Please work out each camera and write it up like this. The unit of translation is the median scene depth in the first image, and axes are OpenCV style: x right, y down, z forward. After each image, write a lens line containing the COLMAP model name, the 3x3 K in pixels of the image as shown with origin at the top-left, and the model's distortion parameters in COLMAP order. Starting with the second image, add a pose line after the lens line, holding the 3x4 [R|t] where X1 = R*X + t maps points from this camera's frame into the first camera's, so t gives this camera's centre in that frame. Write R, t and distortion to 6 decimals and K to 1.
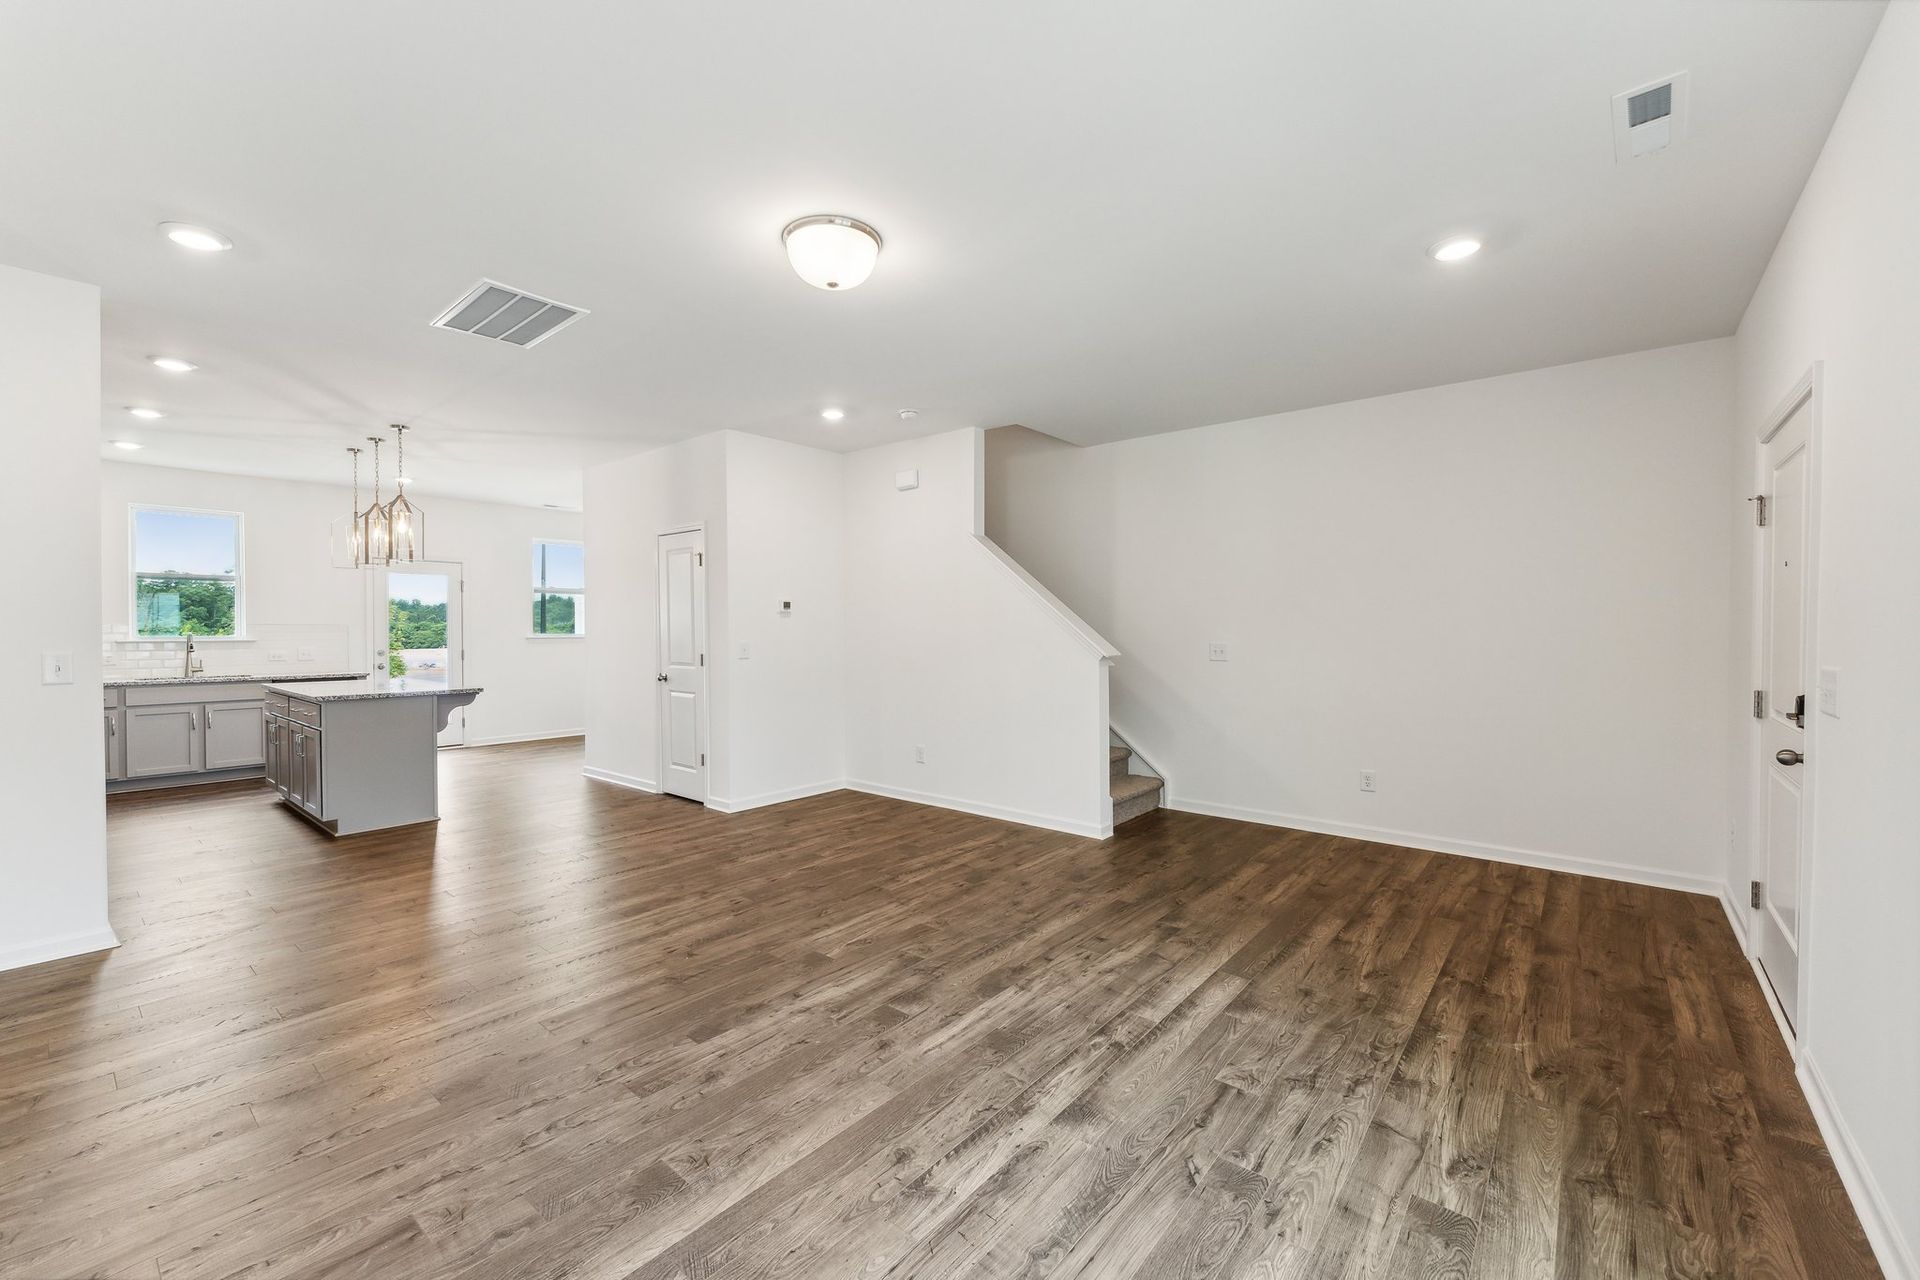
lens RADIAL K [[778.3, 0, 956.2], [0, 778.3, 646.6], [0, 0, 1]] dist [0.002338, -0.000413]
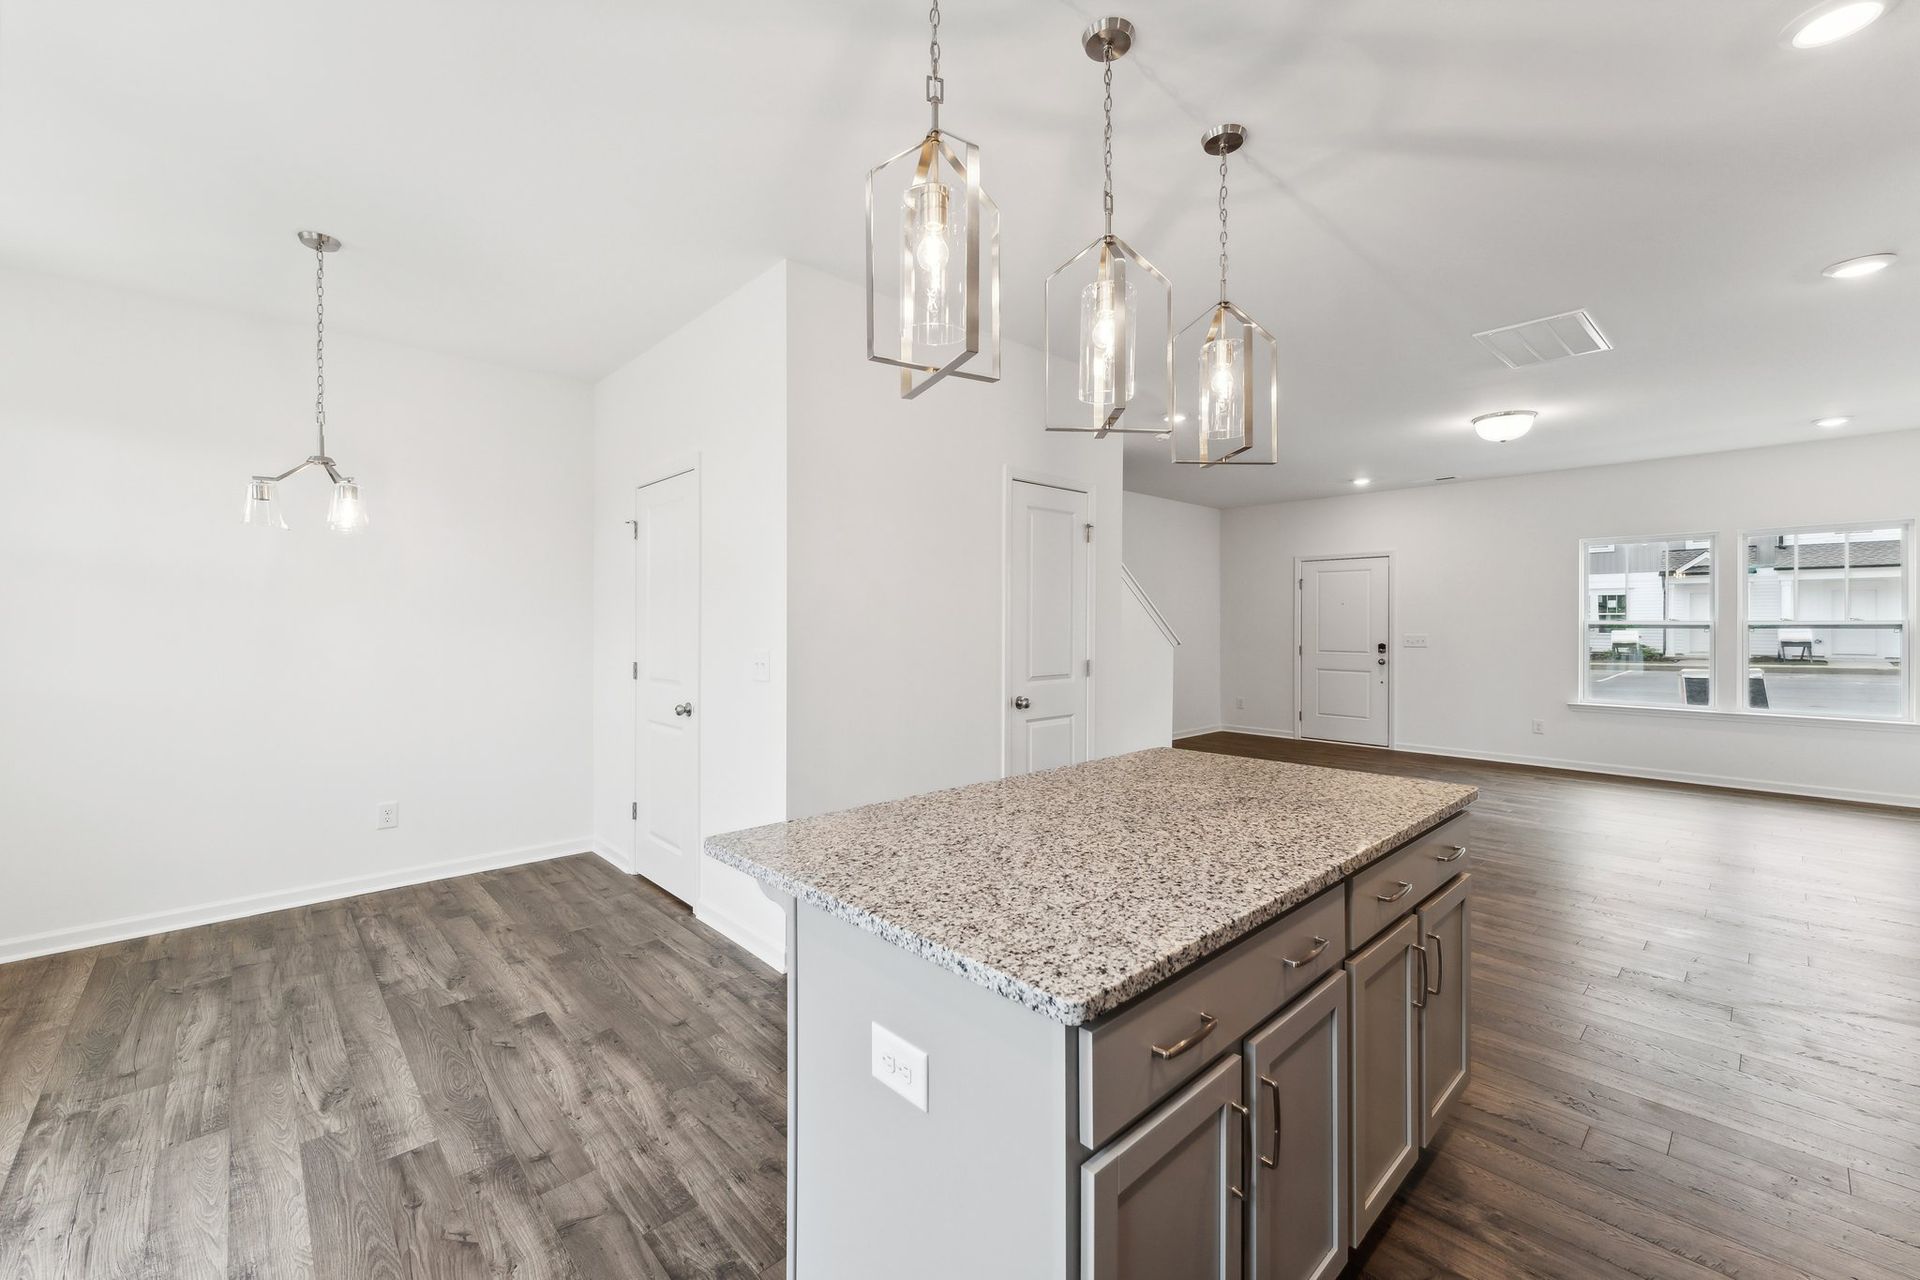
lens RADIAL K [[778.3, 0, 929.9], [0, 778.3, 619.7], [0, 0, 1]] dist [0.002338, -0.000413]
pose [[0.144751, 0.004686, 0.989457, -2.199550], [0.023759, 0.999684, -0.008210, -0.051812], [-0.989183, 0.024697, 0.144594, 2.102309]]
